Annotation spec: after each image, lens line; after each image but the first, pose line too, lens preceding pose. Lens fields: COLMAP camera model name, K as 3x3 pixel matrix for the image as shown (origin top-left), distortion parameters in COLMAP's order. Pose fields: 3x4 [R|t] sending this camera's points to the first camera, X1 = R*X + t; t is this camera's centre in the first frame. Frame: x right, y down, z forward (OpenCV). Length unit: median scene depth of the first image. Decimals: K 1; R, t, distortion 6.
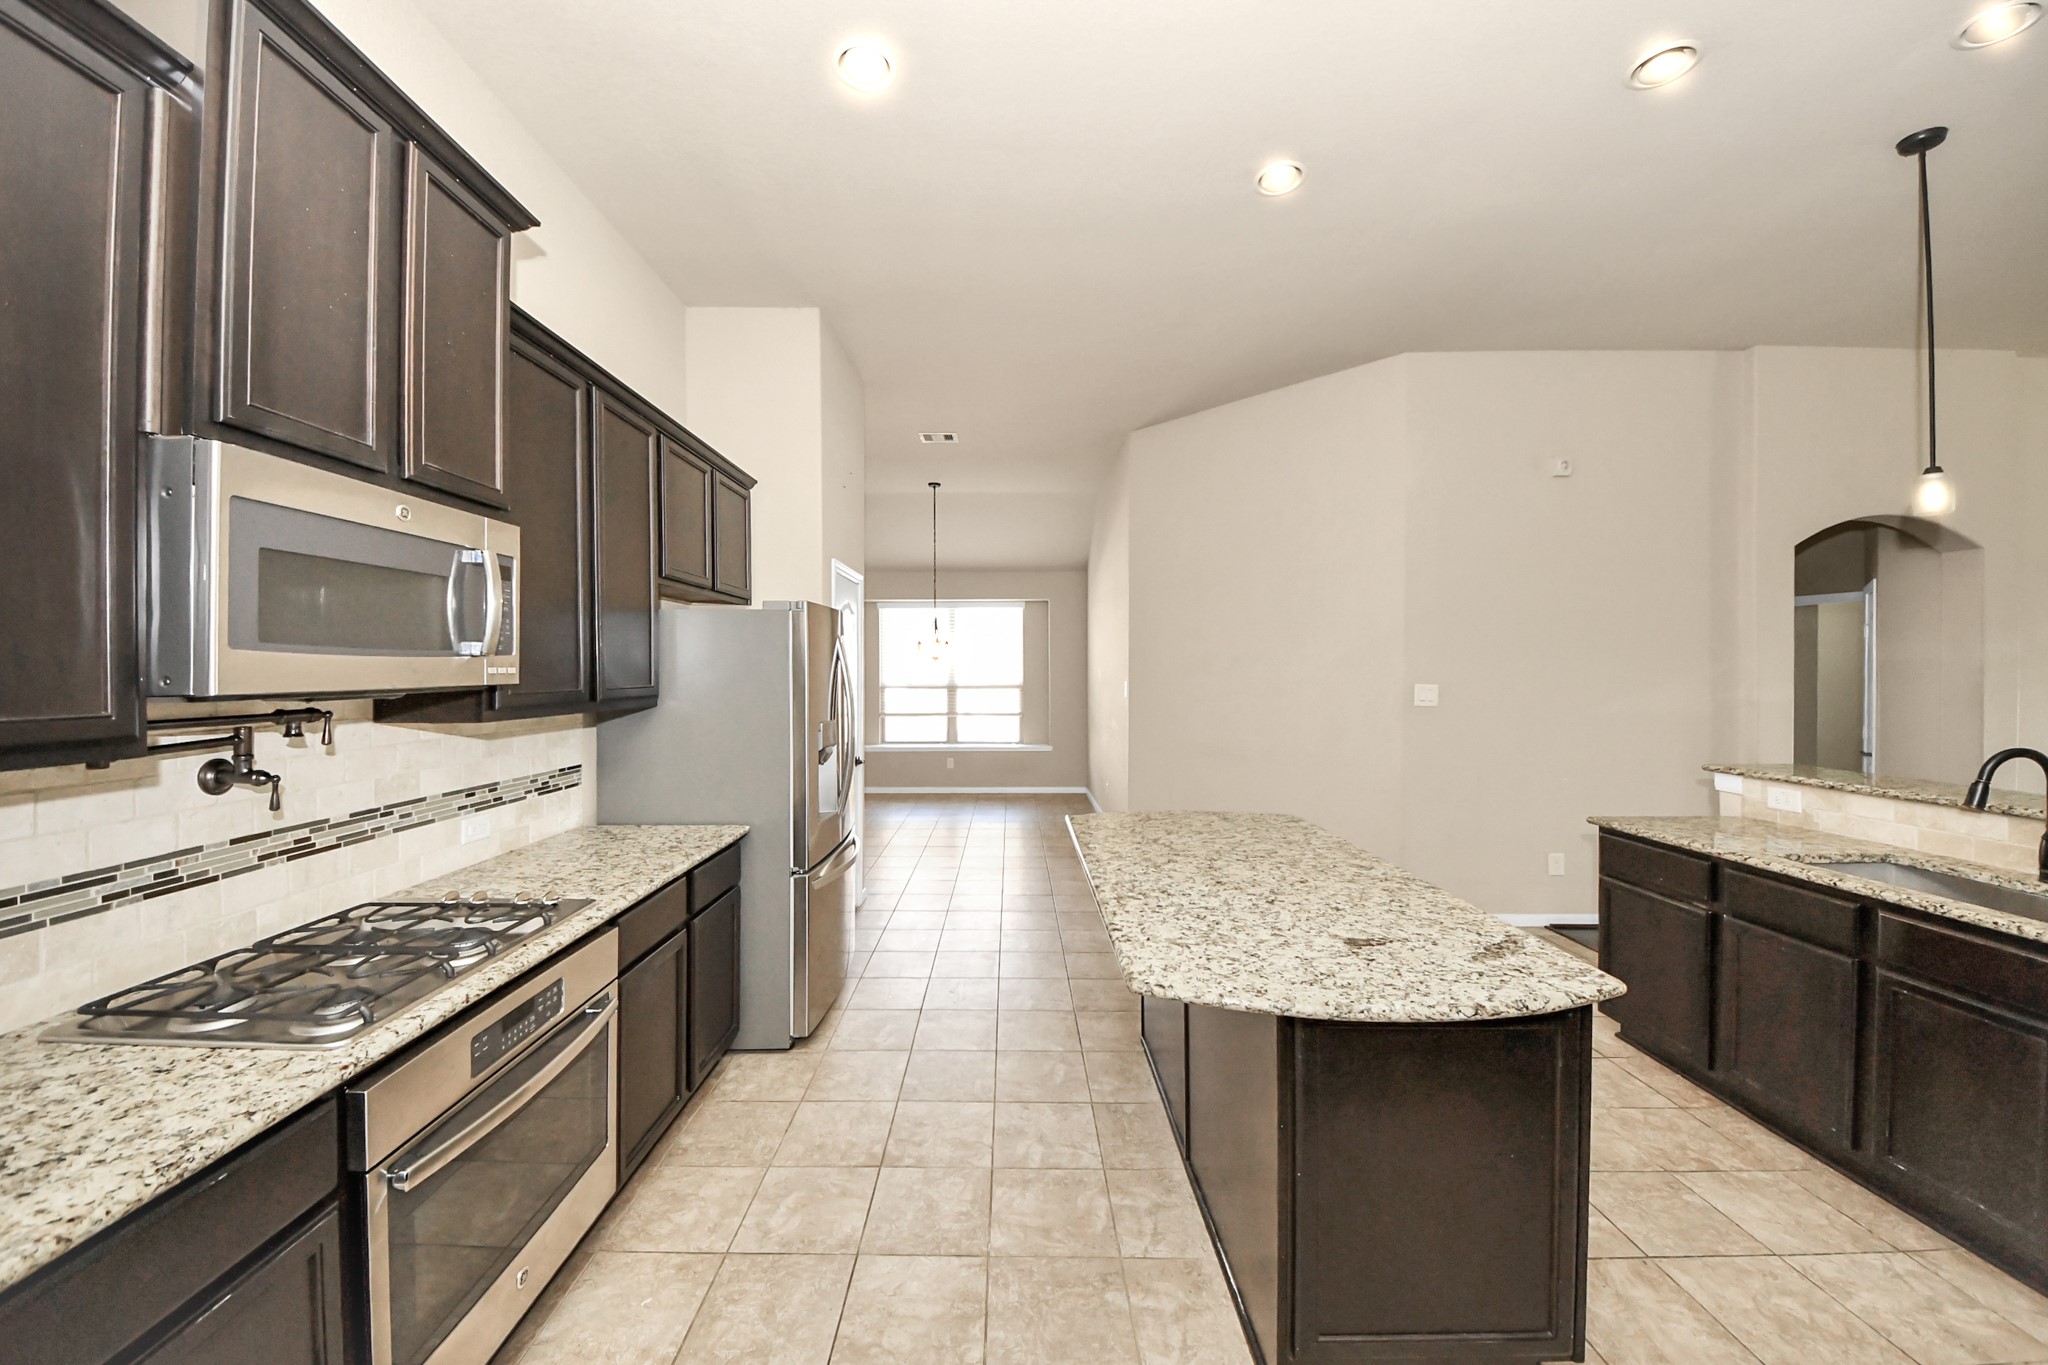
lens RADIAL K [[763.6, 0, 976.0], [0, 763.6, 660.1], [0, 0, 1]] dist [0.000396, -0.007840]
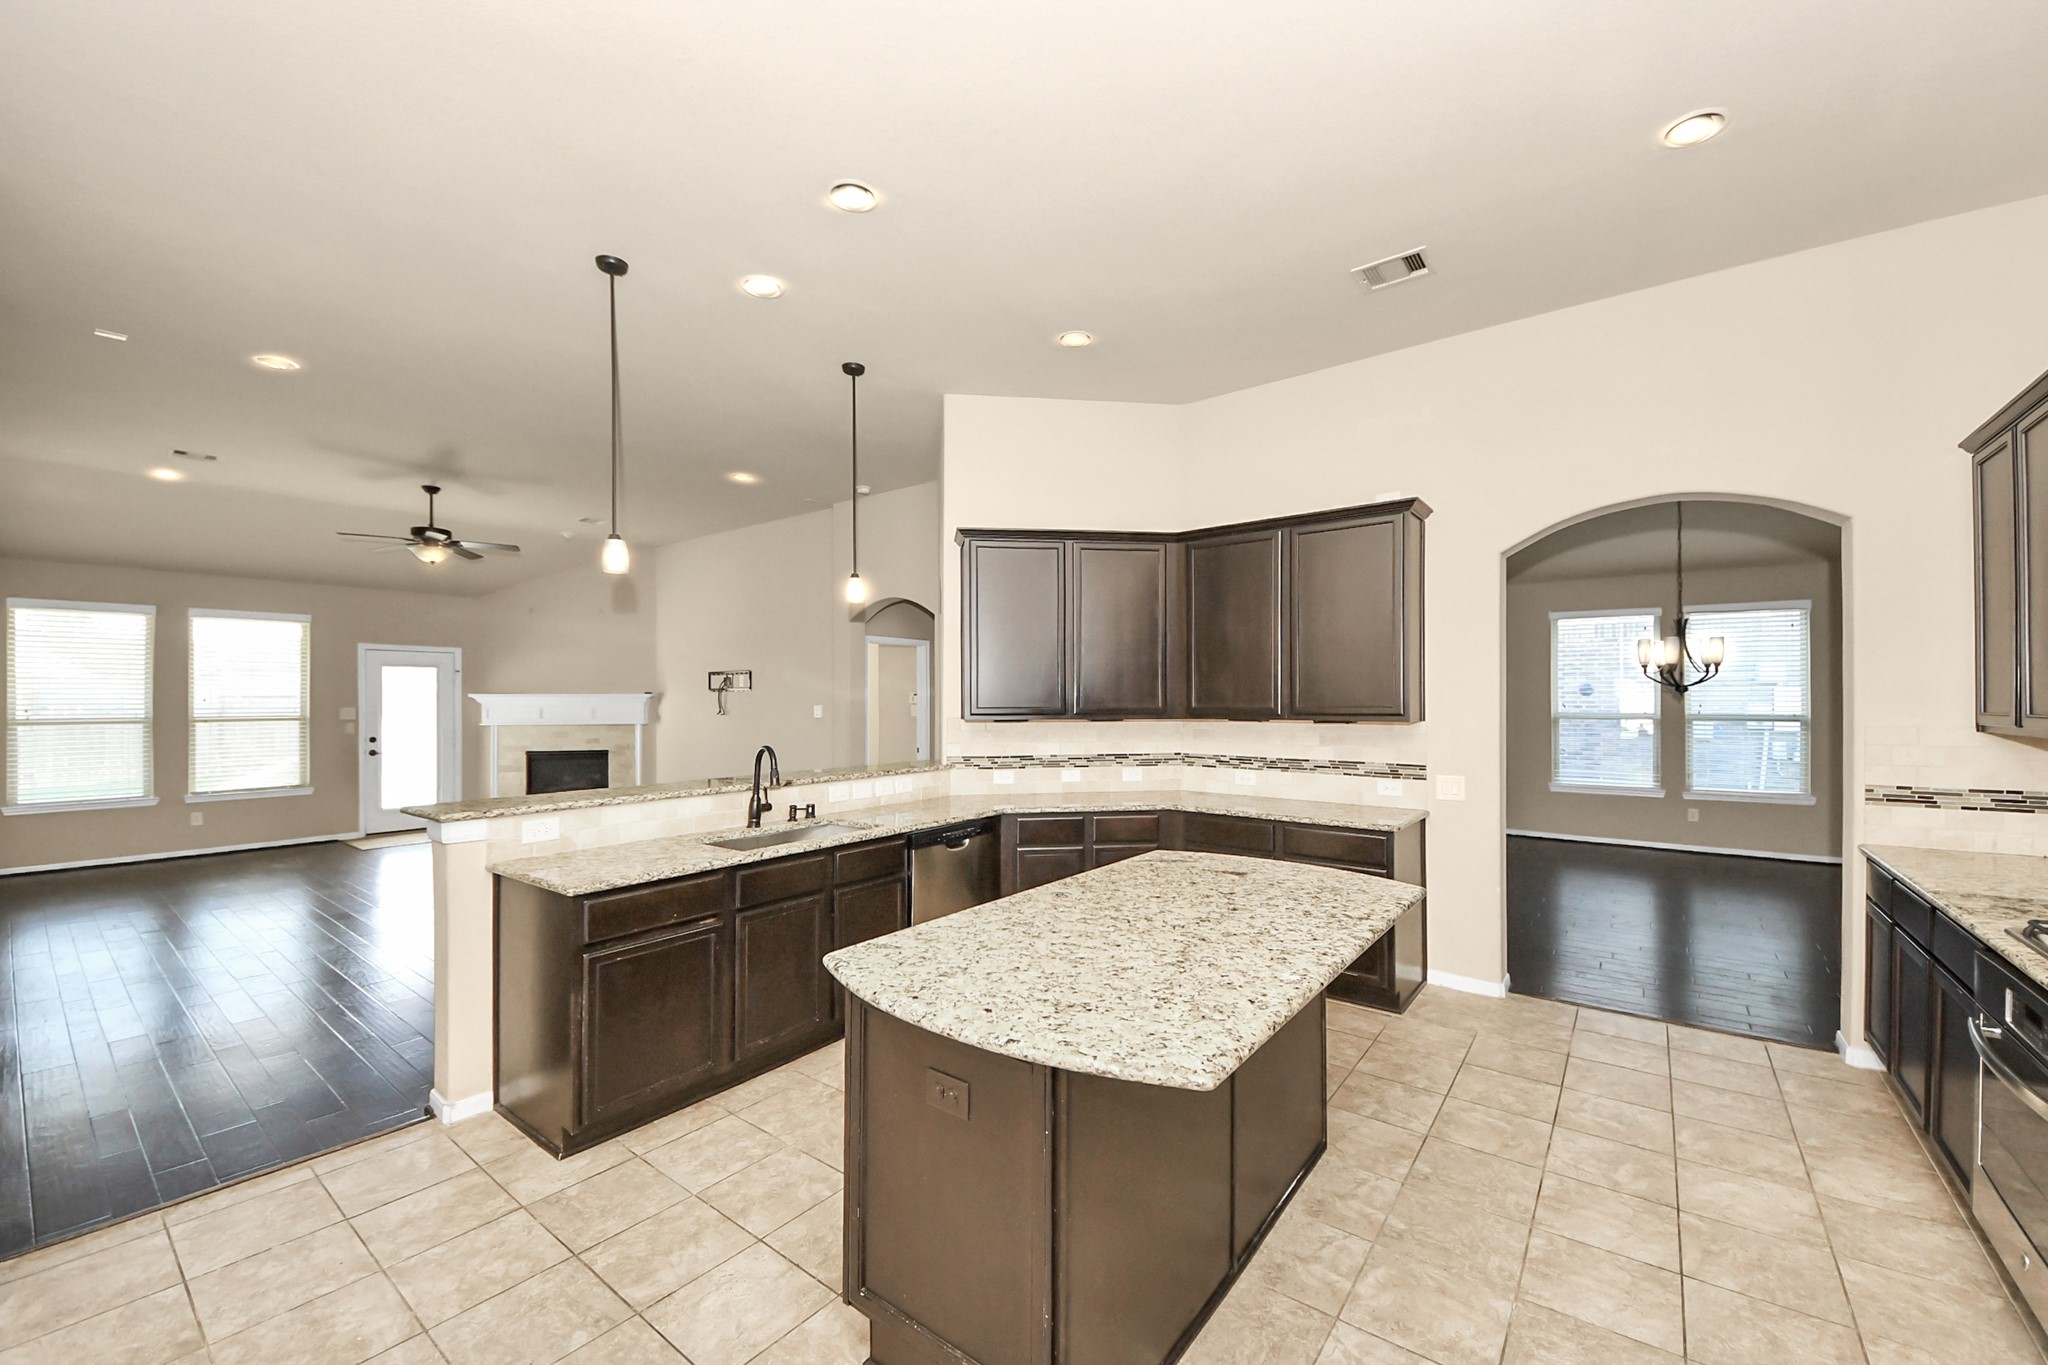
lens RADIAL K [[772.4, 0, 1024.9], [0, 772.4, 697.9], [0, 0, 1]] dist [0.036412, -0.027674]
pose [[-0.816389, 0.002540, 0.577496, -0.041543], [-0.004790, 0.999926, -0.011171, 0.028216], [-0.577482, -0.011886, -0.816317, 1.956281]]
